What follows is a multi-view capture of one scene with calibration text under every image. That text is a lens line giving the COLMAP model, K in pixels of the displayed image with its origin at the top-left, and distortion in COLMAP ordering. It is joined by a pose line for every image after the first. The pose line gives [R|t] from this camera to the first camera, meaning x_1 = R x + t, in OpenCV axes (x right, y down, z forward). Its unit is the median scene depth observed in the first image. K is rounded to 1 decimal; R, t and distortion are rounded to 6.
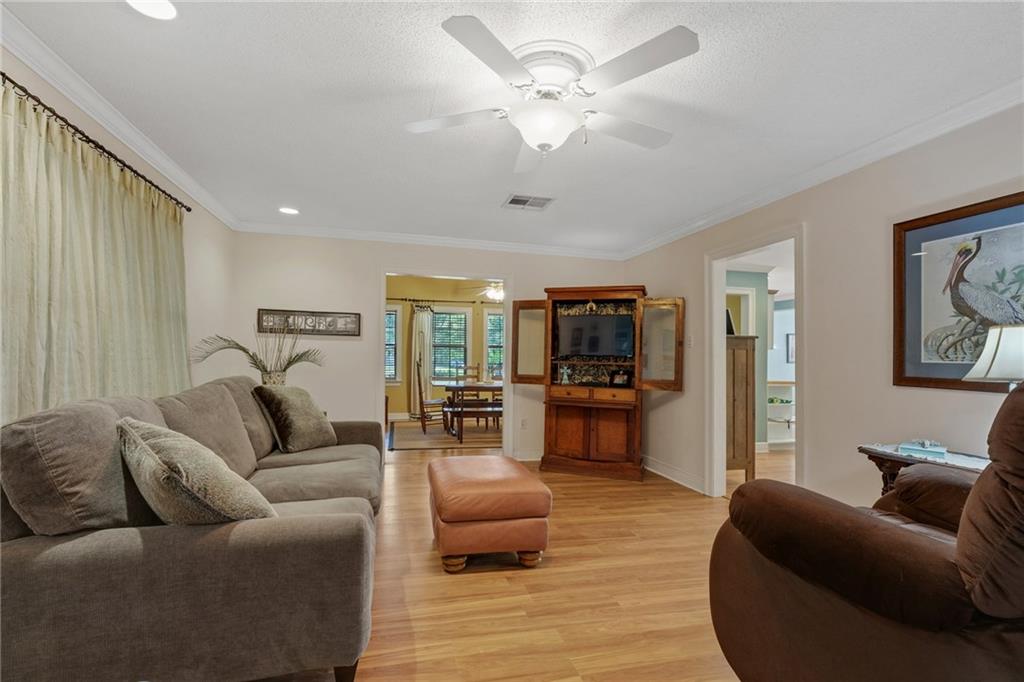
lens RADIAL K [[452.7, 0, 512.0], [0, 452.7, 341.0], [0, 0, 1]] dist [-0.000636, 0.000045]
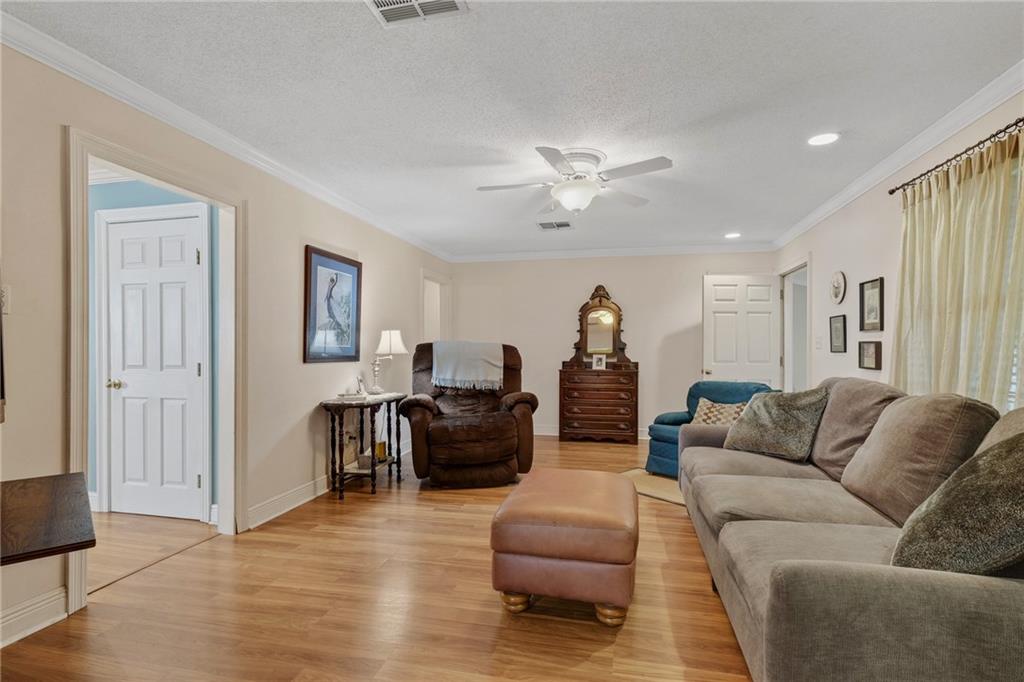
lens RADIAL K [[493.2, 0, 515.3], [0, 493.2, 351.6], [0, 0, 1]] dist [-0.000143, 0.000010]
pose [[-0.882838, -0.027774, 0.468856, -0.471832], [-0.037374, 0.999239, -0.011181, 0.064602], [-0.468189, -0.027394, -0.883204, 2.297040]]
